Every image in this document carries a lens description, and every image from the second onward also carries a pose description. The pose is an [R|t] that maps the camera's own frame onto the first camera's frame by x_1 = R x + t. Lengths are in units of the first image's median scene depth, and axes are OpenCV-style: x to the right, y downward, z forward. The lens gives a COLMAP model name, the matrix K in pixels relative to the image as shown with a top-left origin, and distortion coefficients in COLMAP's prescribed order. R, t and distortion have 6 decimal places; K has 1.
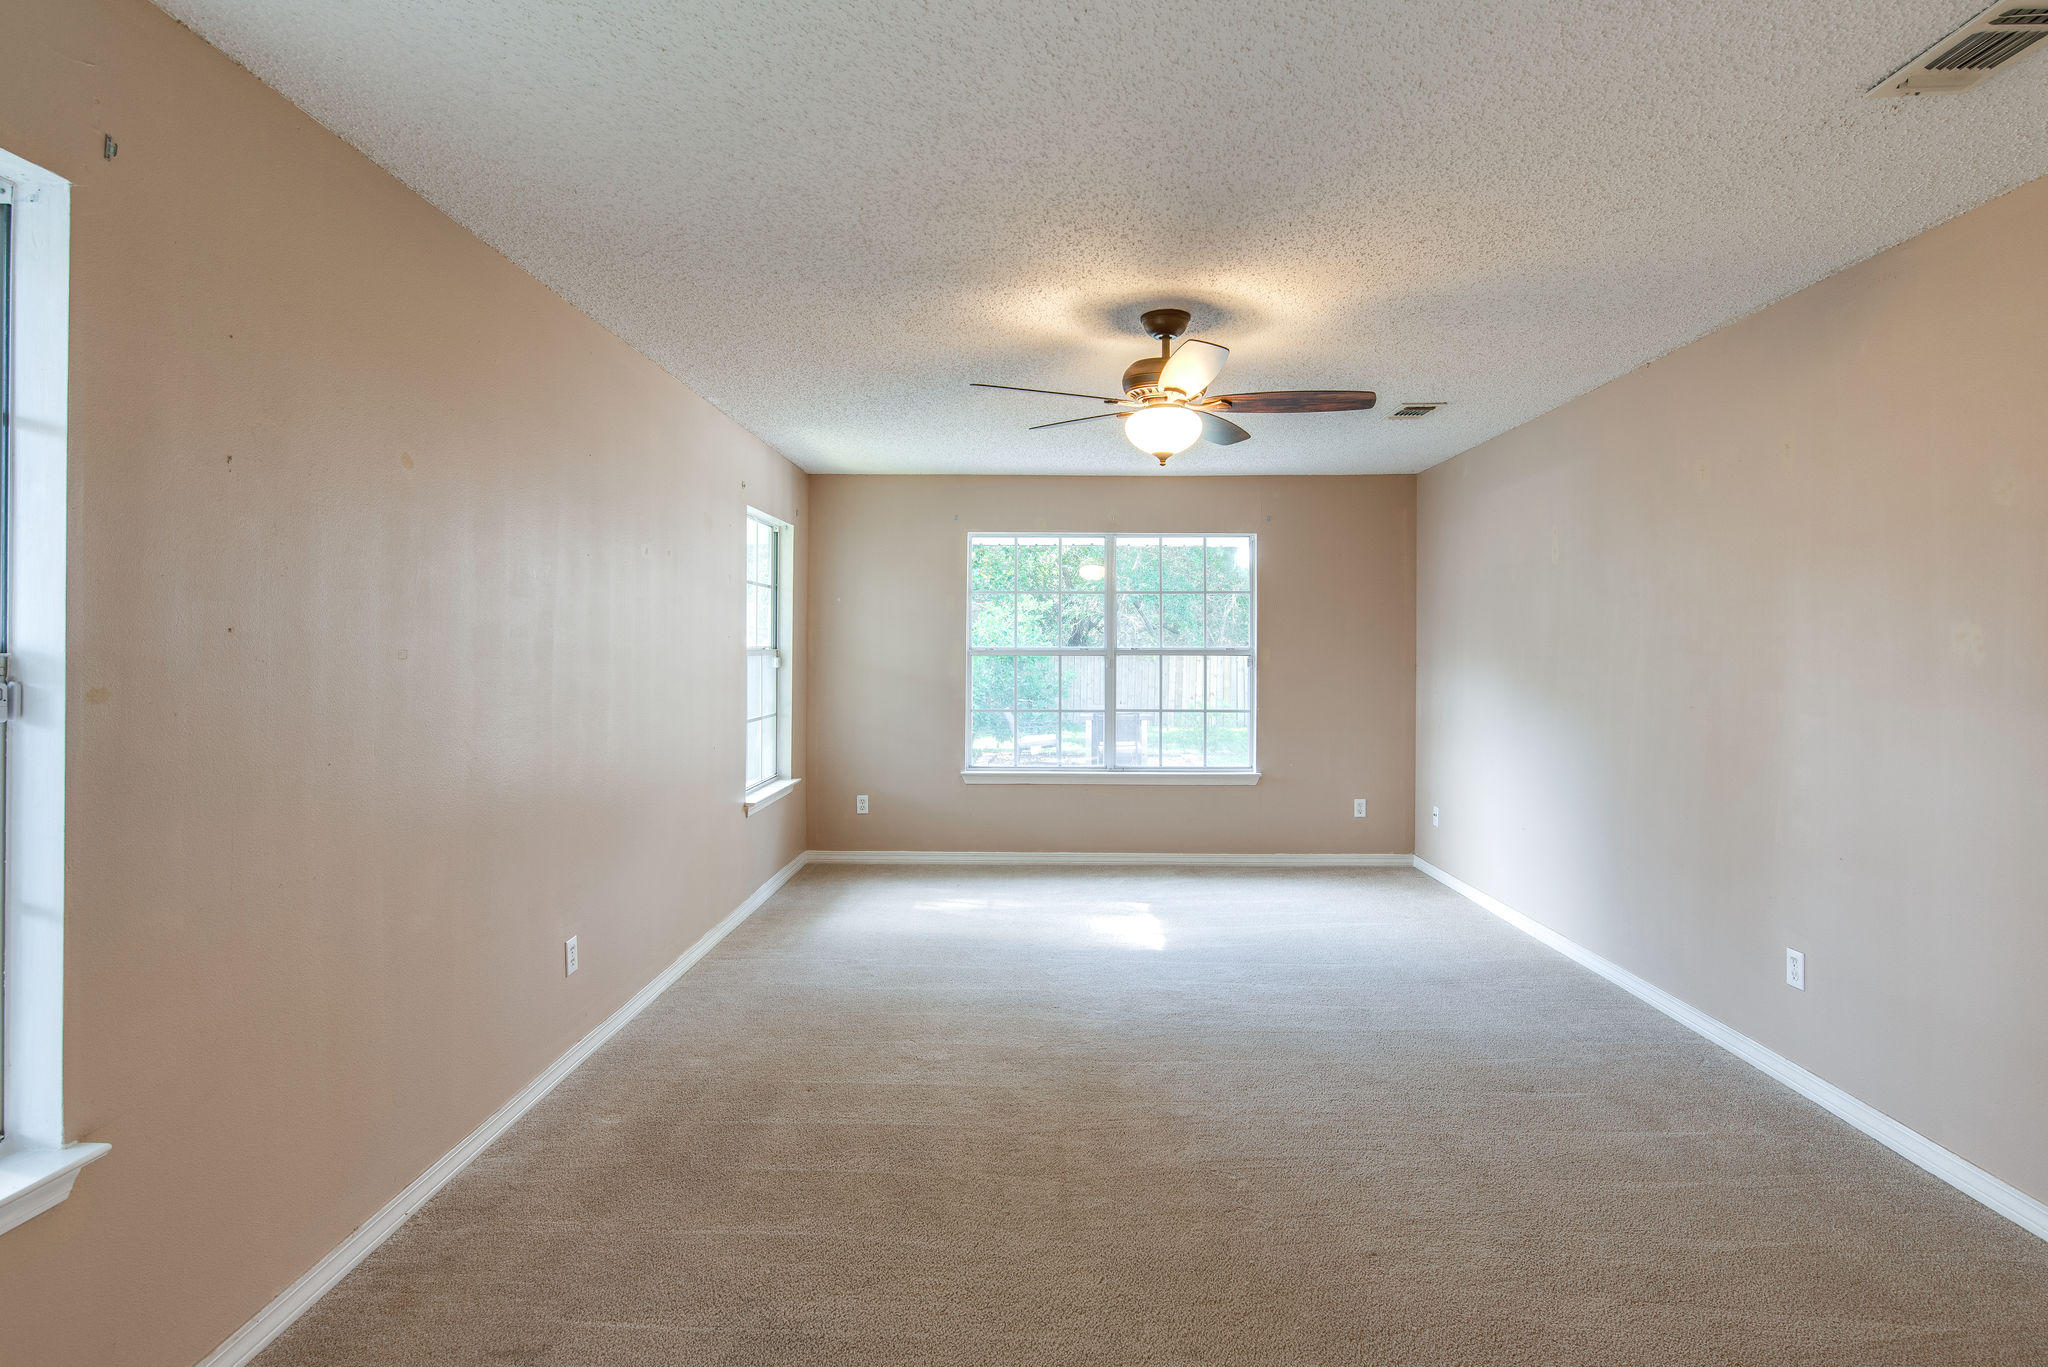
lens RADIAL K [[1020.3, 0, 1031.9], [0, 1020.3, 649.6], [0, 0, 1]] dist [0.000619, 0.000119]
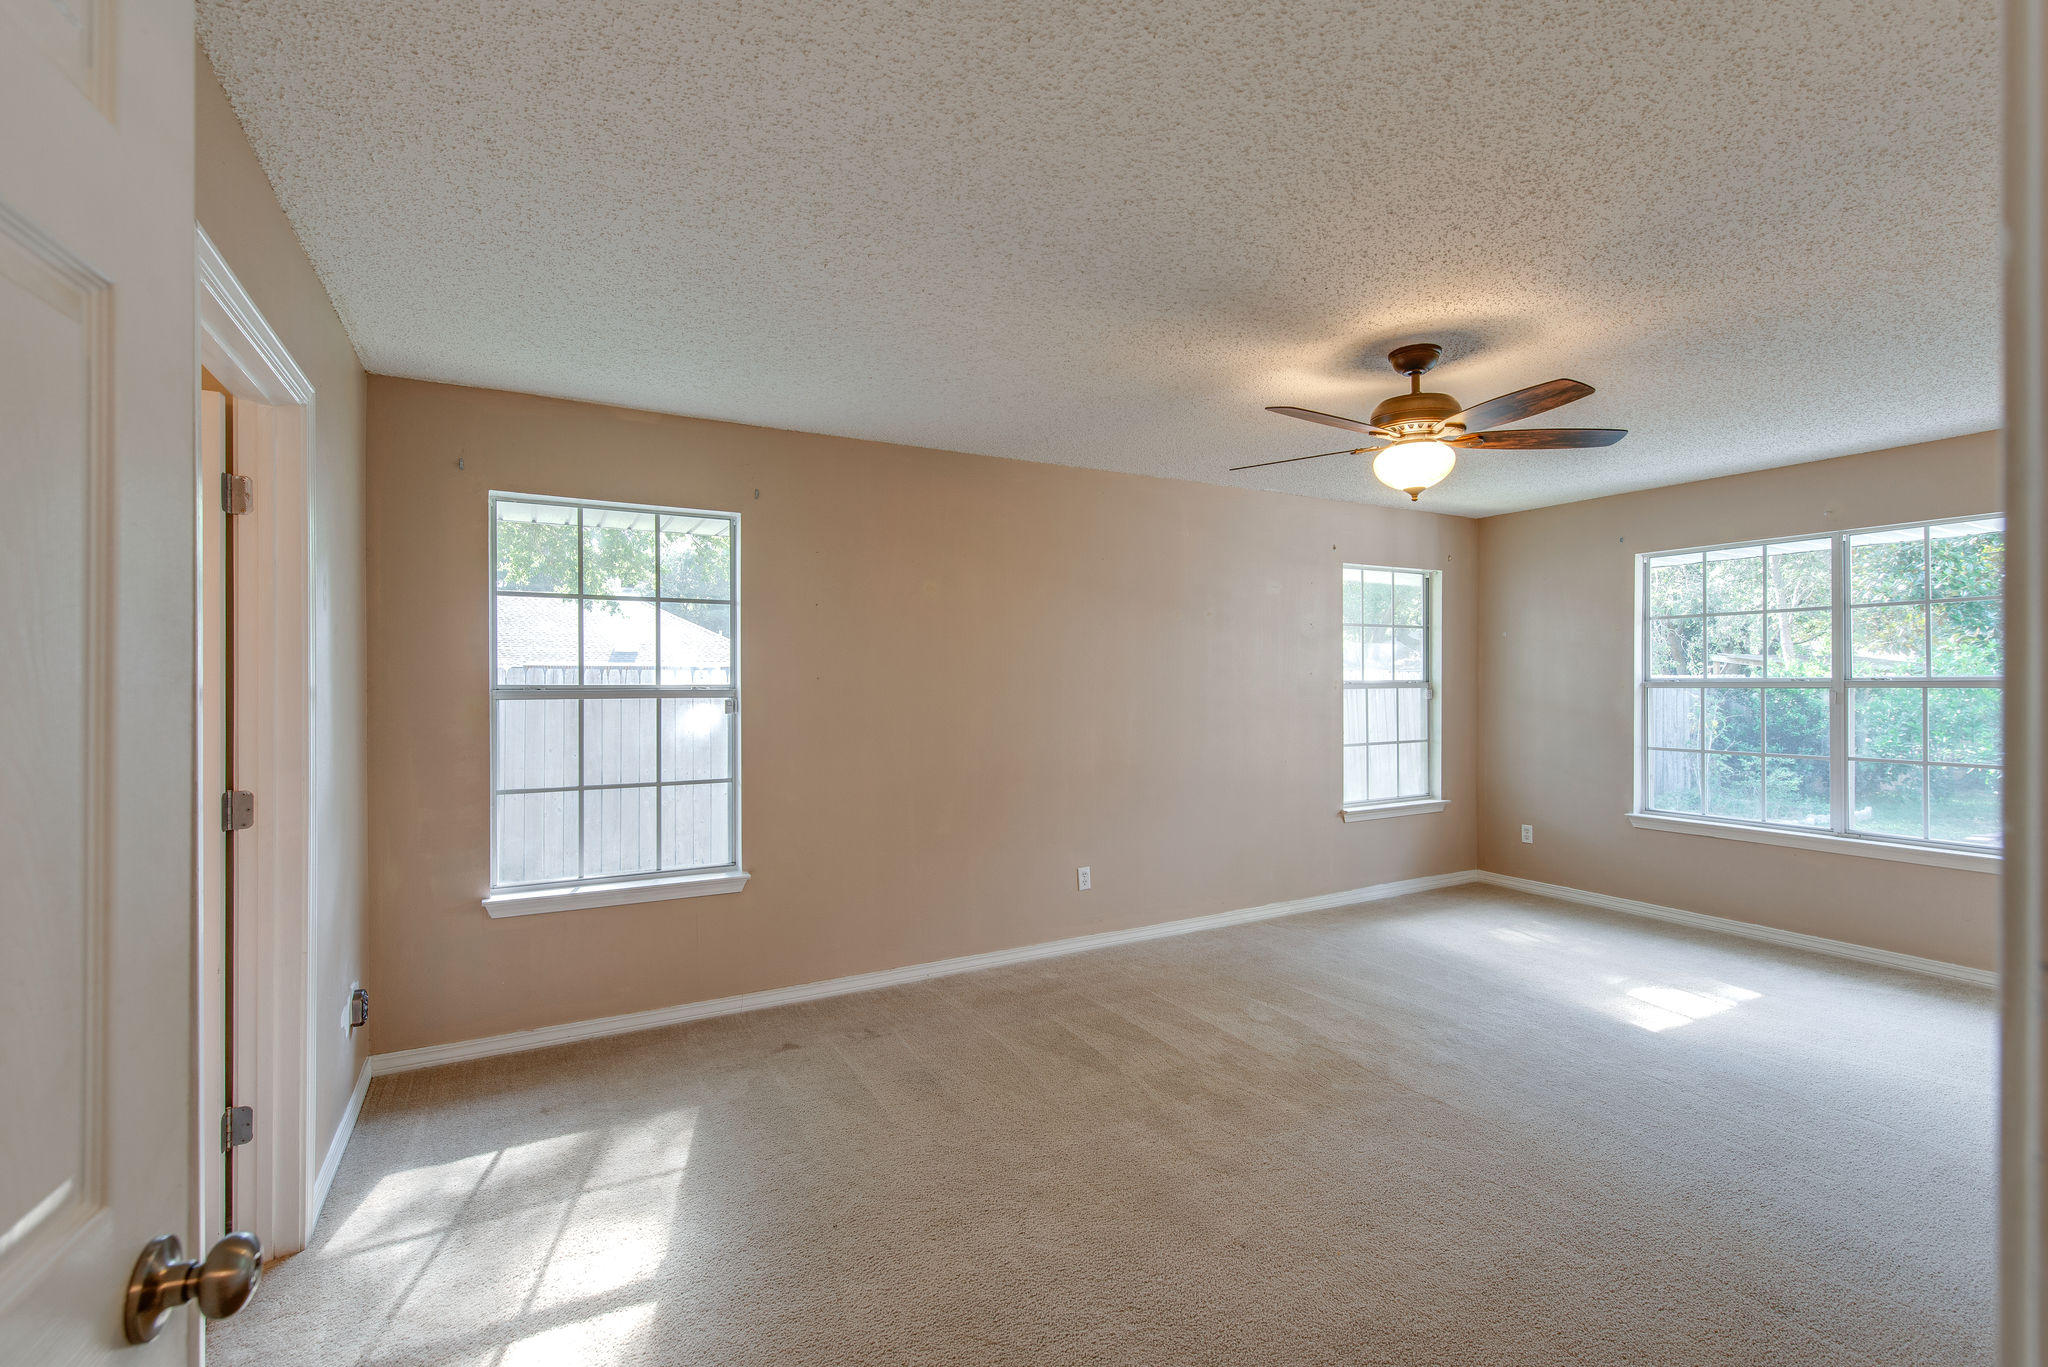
lens RADIAL K [[915.4, 0, 1027.9], [0, 915.4, 681.7], [0, 0, 1]] dist [-0.003345, -0.001045]
pose [[0.497635, -0.006475, -0.867363, 0.471821], [0.006126, 0.999973, -0.003950, 0.000125], [0.867365, -0.003348, 0.497661, 0.141077]]
